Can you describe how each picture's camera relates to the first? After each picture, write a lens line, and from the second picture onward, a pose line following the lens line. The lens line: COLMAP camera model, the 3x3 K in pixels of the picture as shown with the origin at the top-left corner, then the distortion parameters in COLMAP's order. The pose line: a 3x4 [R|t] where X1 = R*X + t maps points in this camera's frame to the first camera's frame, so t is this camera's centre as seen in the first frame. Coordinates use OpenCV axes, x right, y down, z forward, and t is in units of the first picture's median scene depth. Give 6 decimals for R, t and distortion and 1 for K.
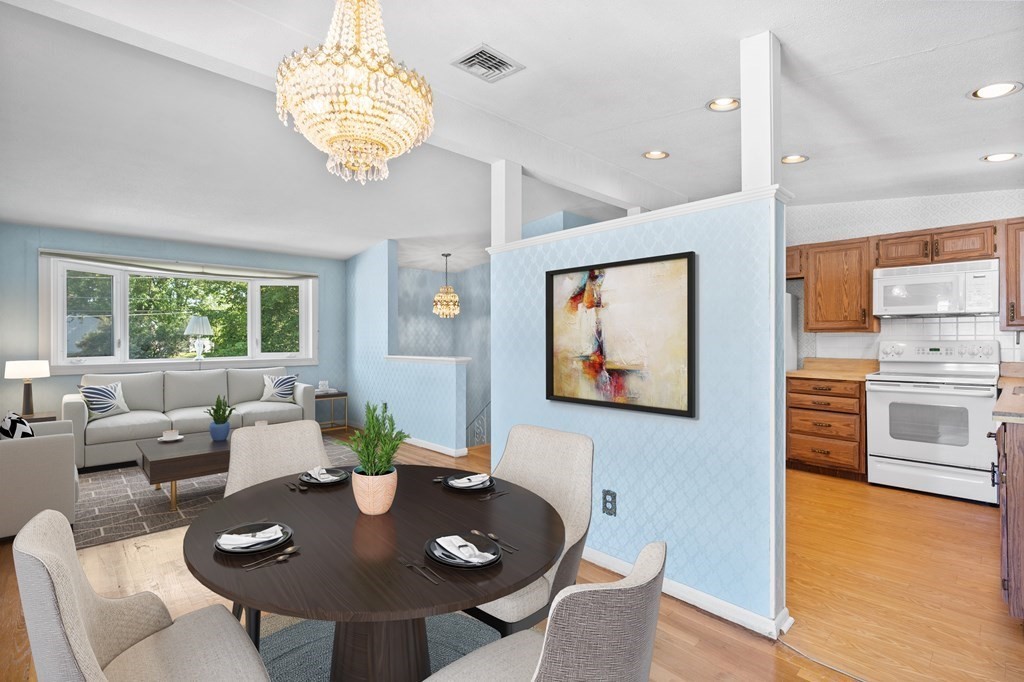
lens RADIAL K [[466.6, 0, 514.5], [0, 466.6, 337.4], [0, 0, 1]] dist [0.002092, 0.000233]
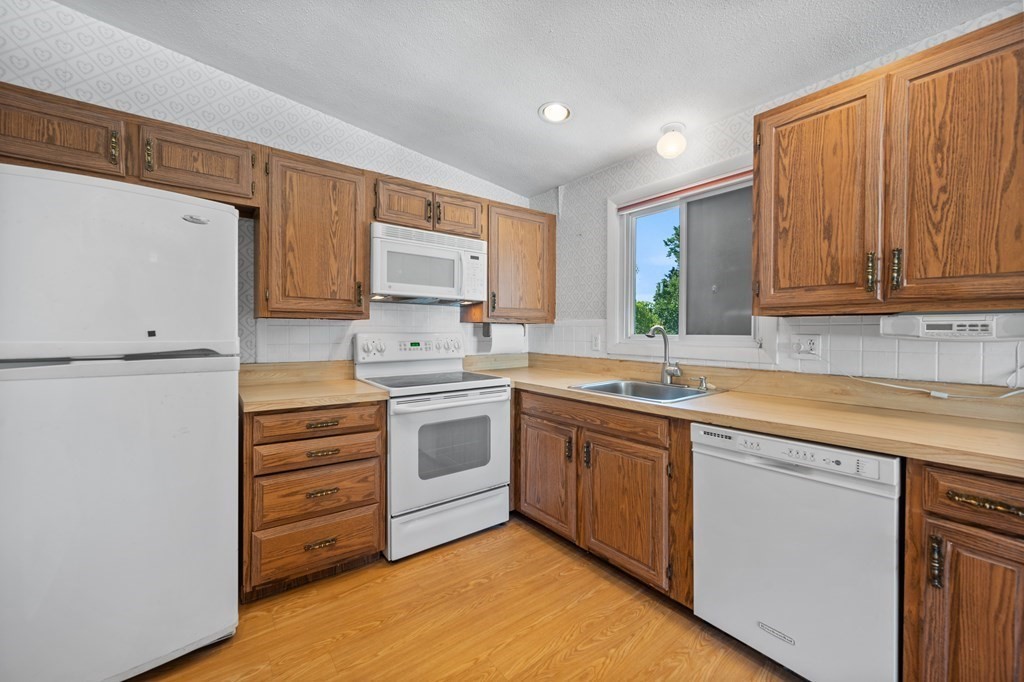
lens RADIAL K [[410.8, 0, 508.9], [0, 410.8, 336.1], [0, 0, 1]] dist [0.001165, -0.000500]
pose [[0.115684, -0.011773, 0.993216, 0.228237], [-0.010844, 0.999855, 0.013115, 0.001750], [-0.993227, -0.012288, 0.115539, 0.755506]]
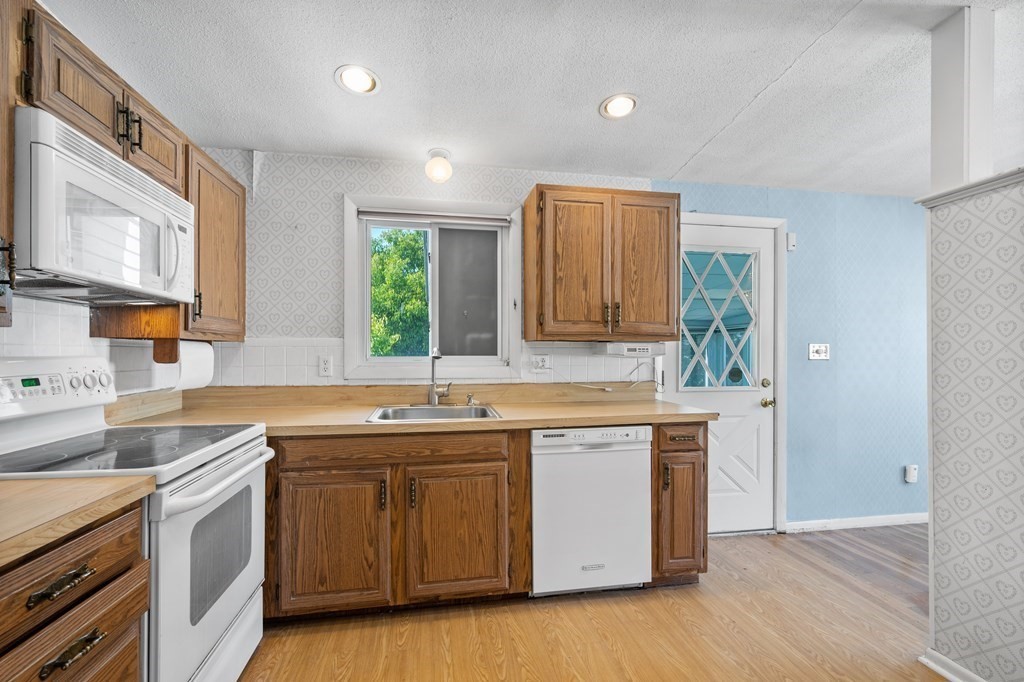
lens RADIAL K [[466.6, 0, 515.7], [0, 466.6, 349.1], [0, 0, 1]] dist [0.002092, 0.000233]
pose [[-0.839863, 0.003251, 0.542789, 0.373532], [-0.004479, 0.999906, -0.012920, 0.003299], [-0.542780, -0.013283, -0.839770, 1.090448]]
